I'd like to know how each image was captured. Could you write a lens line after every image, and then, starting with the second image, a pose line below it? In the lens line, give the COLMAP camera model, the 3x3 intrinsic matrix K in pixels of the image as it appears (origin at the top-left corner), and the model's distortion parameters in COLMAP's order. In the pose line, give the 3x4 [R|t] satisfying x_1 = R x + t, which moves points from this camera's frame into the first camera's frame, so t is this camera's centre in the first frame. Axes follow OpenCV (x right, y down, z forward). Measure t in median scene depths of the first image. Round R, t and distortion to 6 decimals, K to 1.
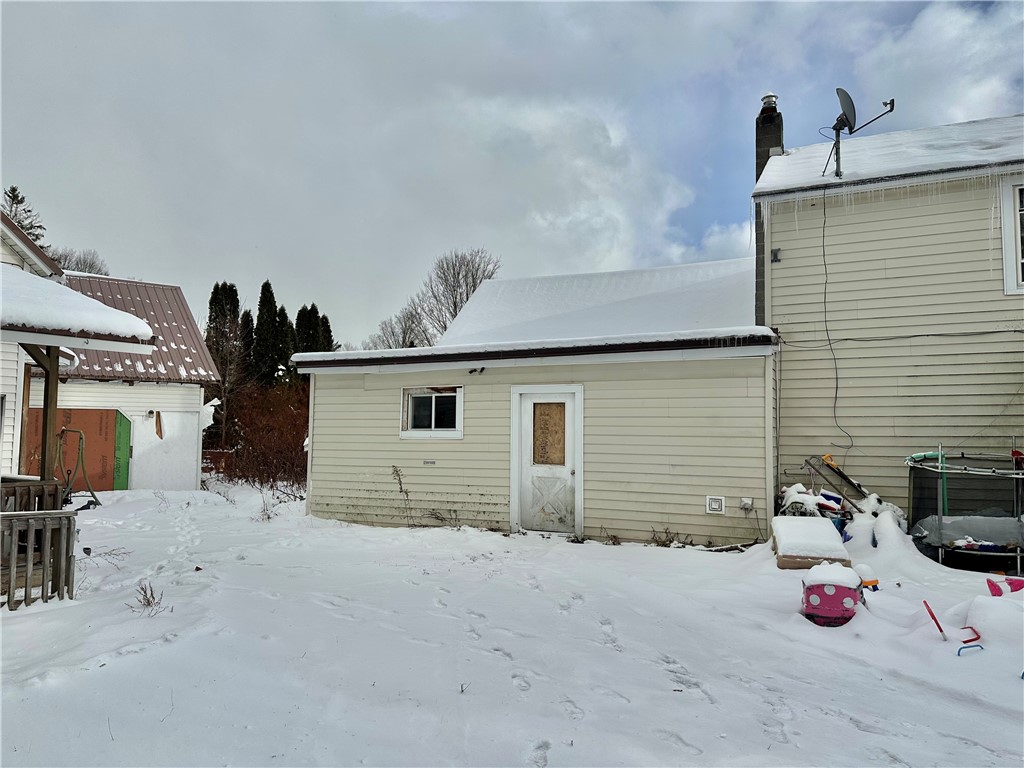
lens RADIAL K [[705.9, 0, 510.2], [0, 705.9, 380.5], [0, 0, 1]] dist [0.030109, -0.042830]
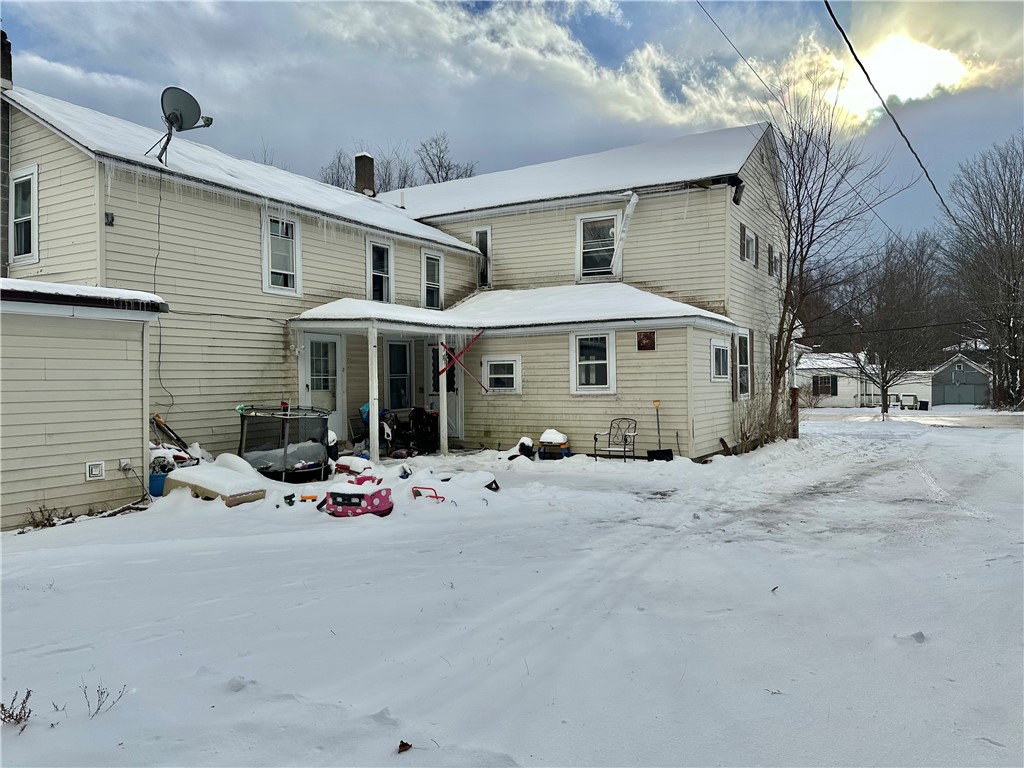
lens RADIAL K [[705.9, 0, 510.2], [0, 705.9, 380.5], [0, 0, 1]] dist [0.030109, -0.042830]
pose [[0.087461, -0.005569, 0.996152, -0.551038], [-0.051857, 0.998603, 0.010136, 0.012235], [-0.994817, -0.052544, 0.087050, 0.319633]]
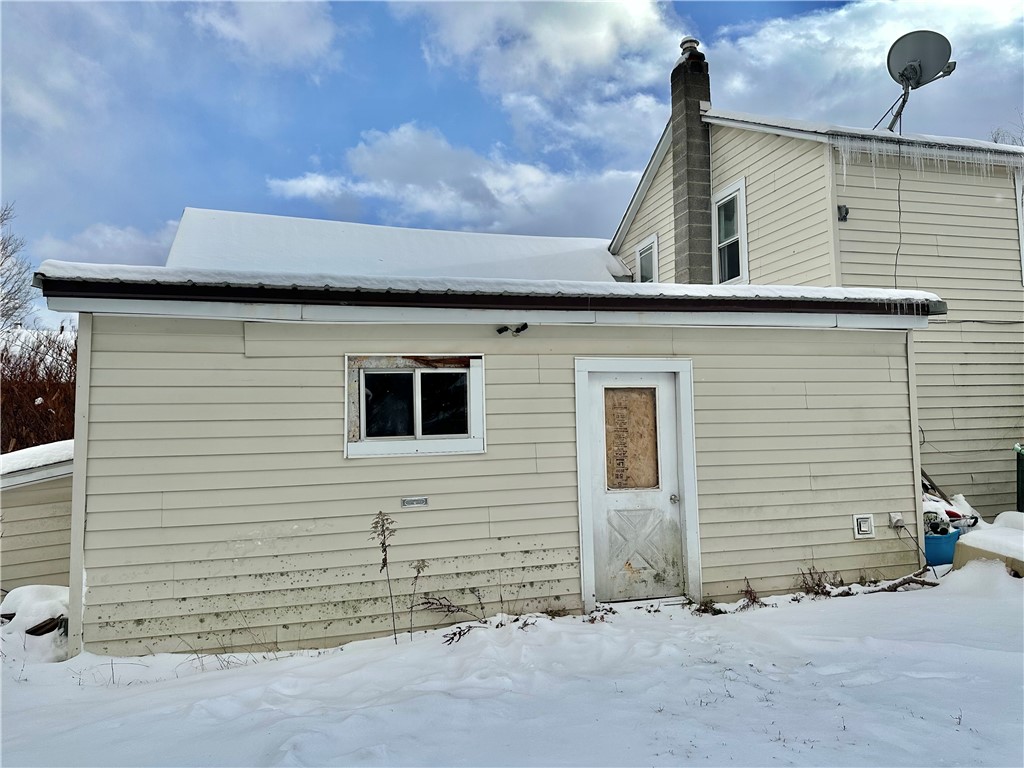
lens RADIAL K [[705.9, 0, 510.2], [0, 705.9, 380.5], [0, 0, 1]] dist [0.030109, -0.042830]
pose [[0.754428, 0.030227, 0.655687, -0.426301], [-0.014796, 0.999468, -0.029051, 0.044516], [-0.656216, 0.012215, 0.754474, 0.603180]]
